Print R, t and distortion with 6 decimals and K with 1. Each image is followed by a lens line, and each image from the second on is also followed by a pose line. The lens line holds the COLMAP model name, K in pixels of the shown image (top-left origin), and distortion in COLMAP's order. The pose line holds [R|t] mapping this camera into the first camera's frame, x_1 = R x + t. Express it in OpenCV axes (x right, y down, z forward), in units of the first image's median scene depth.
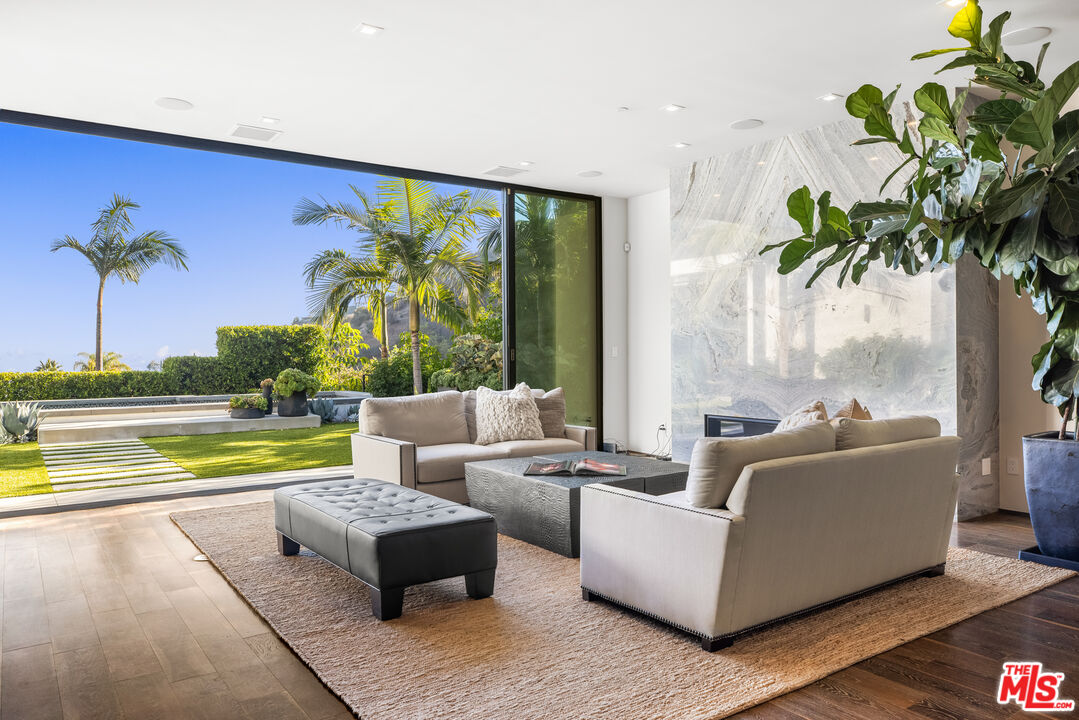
lens RADIAL K [[746.1, 0, 540.6], [0, 746.1, 359.4], [0, 0, 1]] dist [-0.020028, -0.001698]
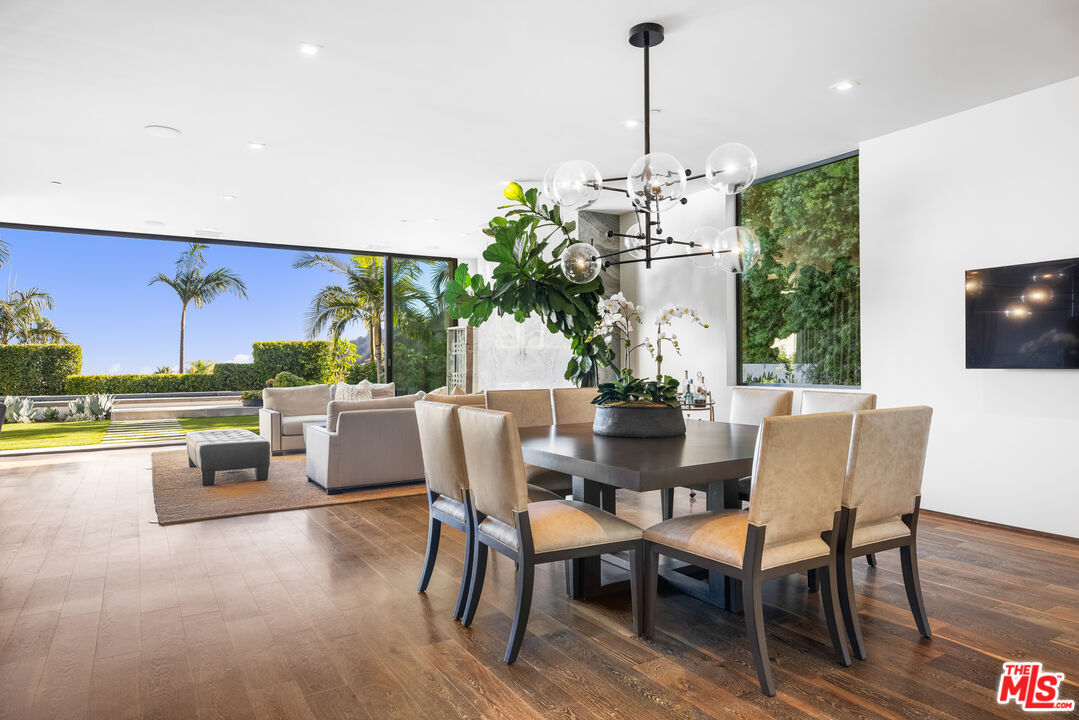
lens RADIAL K [[673.2, 0, 537.8], [0, 673.2, 359.0], [0, 0, 1]] dist [-0.002940, 0.001544]
pose [[0.995962, -0.003889, -0.089688, 0.218276], [0.003207, 0.999965, -0.007747, -0.000969], [0.089715, 0.007428, 0.995940, -0.208789]]
